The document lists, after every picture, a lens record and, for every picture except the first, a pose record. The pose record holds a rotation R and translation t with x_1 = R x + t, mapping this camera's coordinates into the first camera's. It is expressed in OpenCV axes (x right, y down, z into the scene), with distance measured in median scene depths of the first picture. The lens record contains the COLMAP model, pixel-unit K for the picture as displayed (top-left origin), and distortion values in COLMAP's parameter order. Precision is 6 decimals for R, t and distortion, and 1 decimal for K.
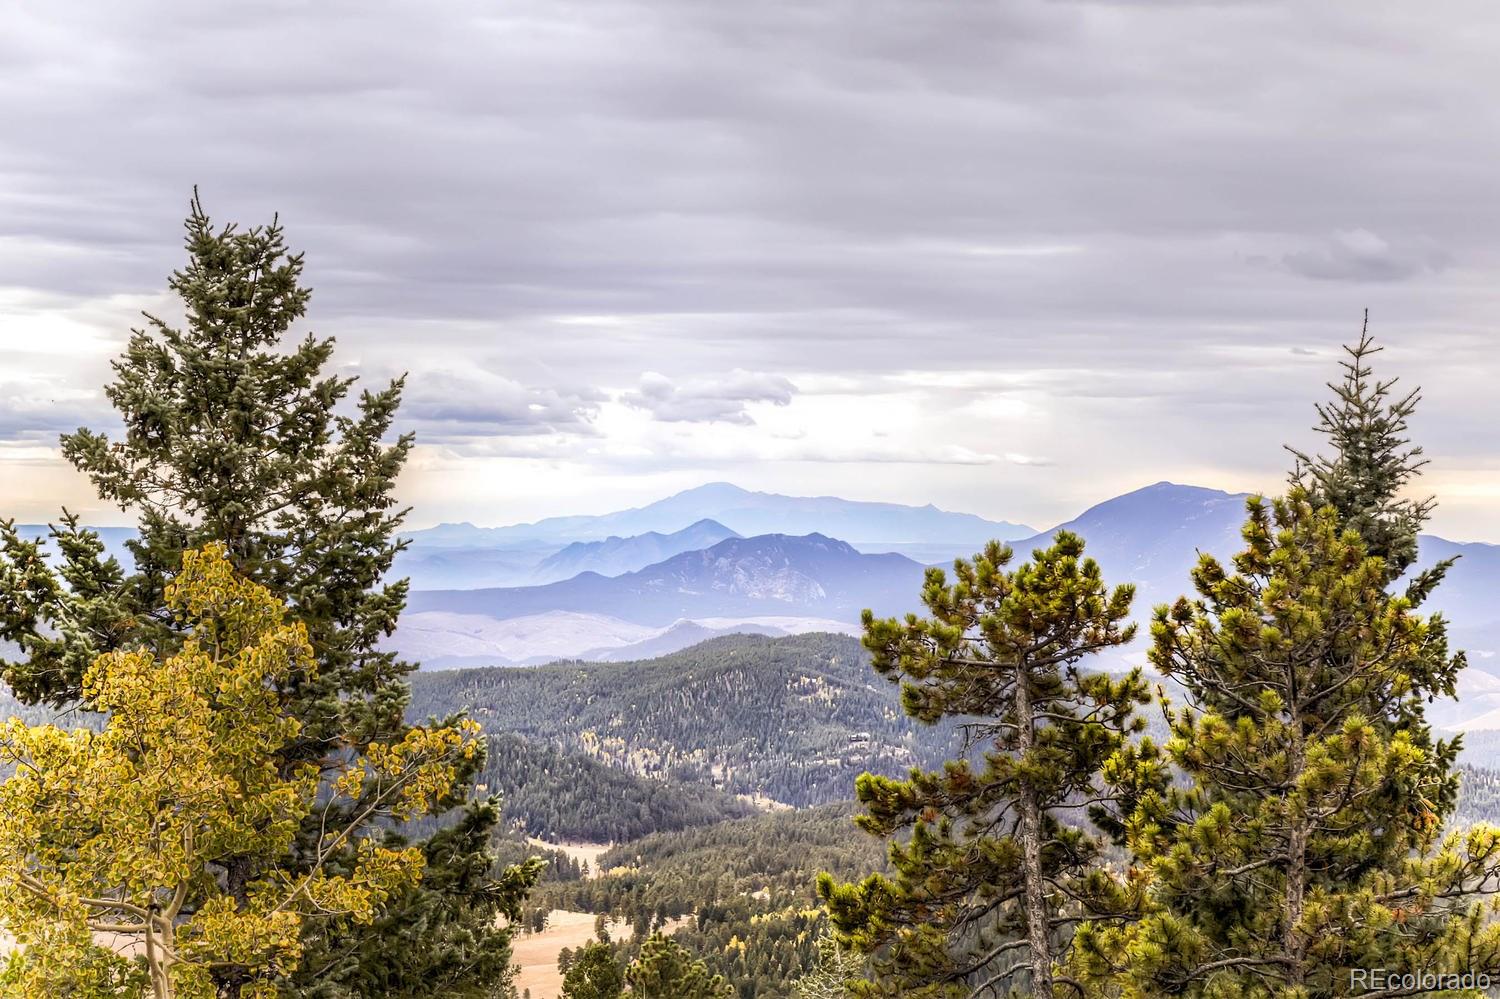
lens RADIAL K [[3303.0, 0, 746.9], [0, 3303.0, 569.5], [0, 0, 1]] dist [-0.080612, 0.000000]
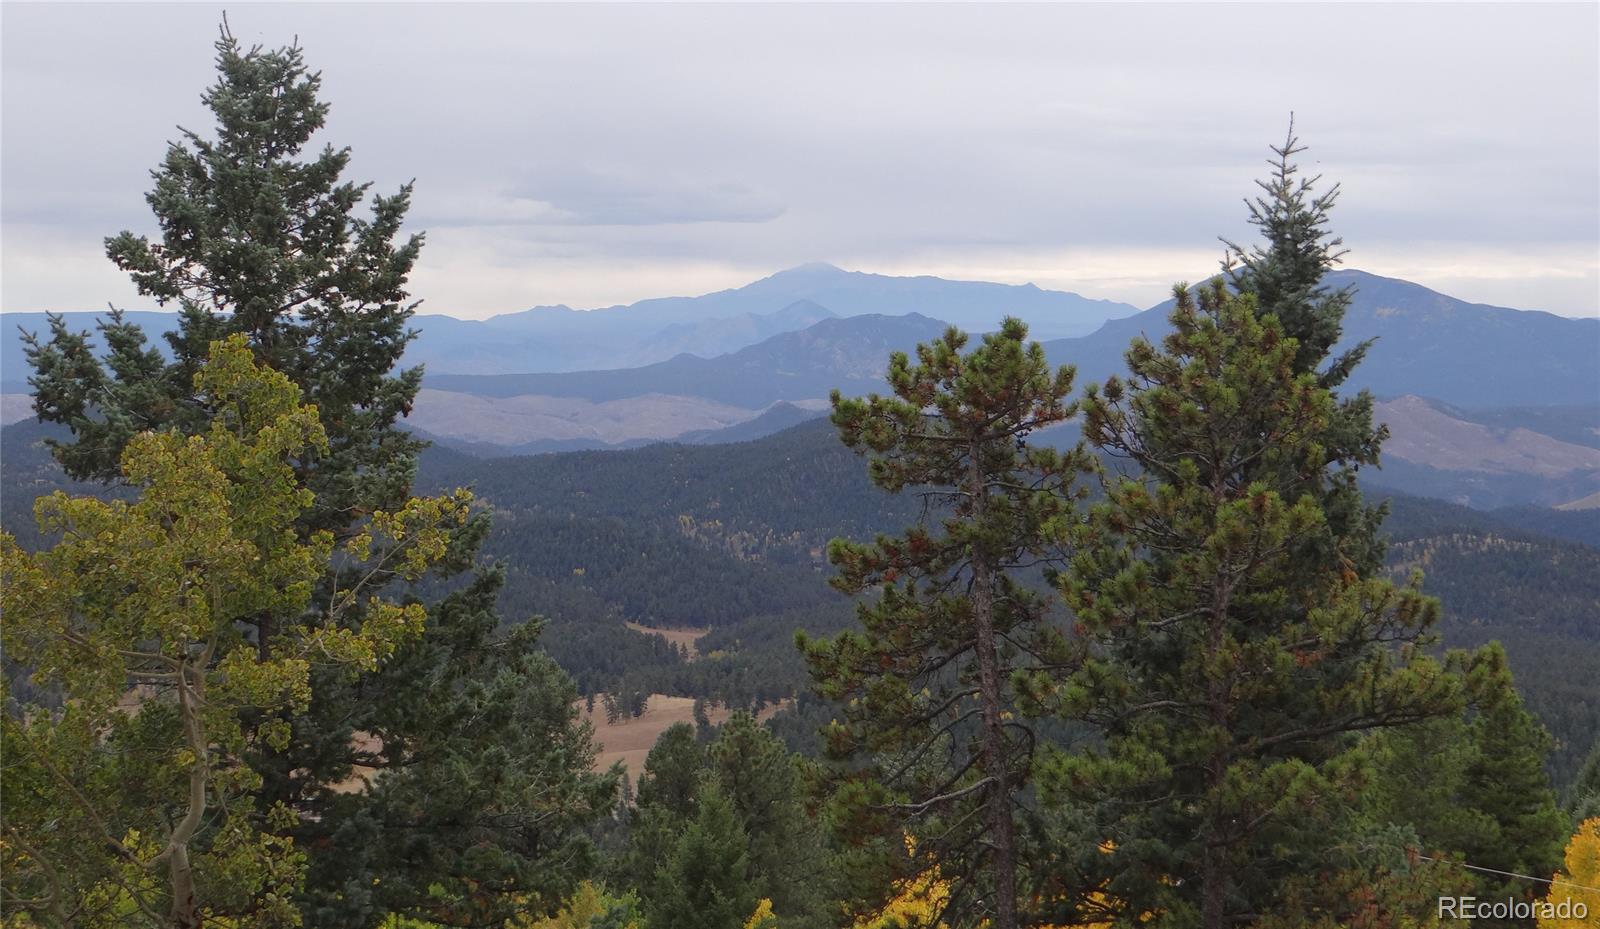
lens RADIAL K [[3474.3, 0, 827.8], [0, 3474.3, 421.9], [0, 0, 1]] dist [-0.099007, 0.000000]
pose [[0.999795, -0.007014, -0.018990, 0.056170], [0.007413, 0.999752, 0.021019, -0.001444], [0.018838, -0.021155, 0.999599, -0.159969]]
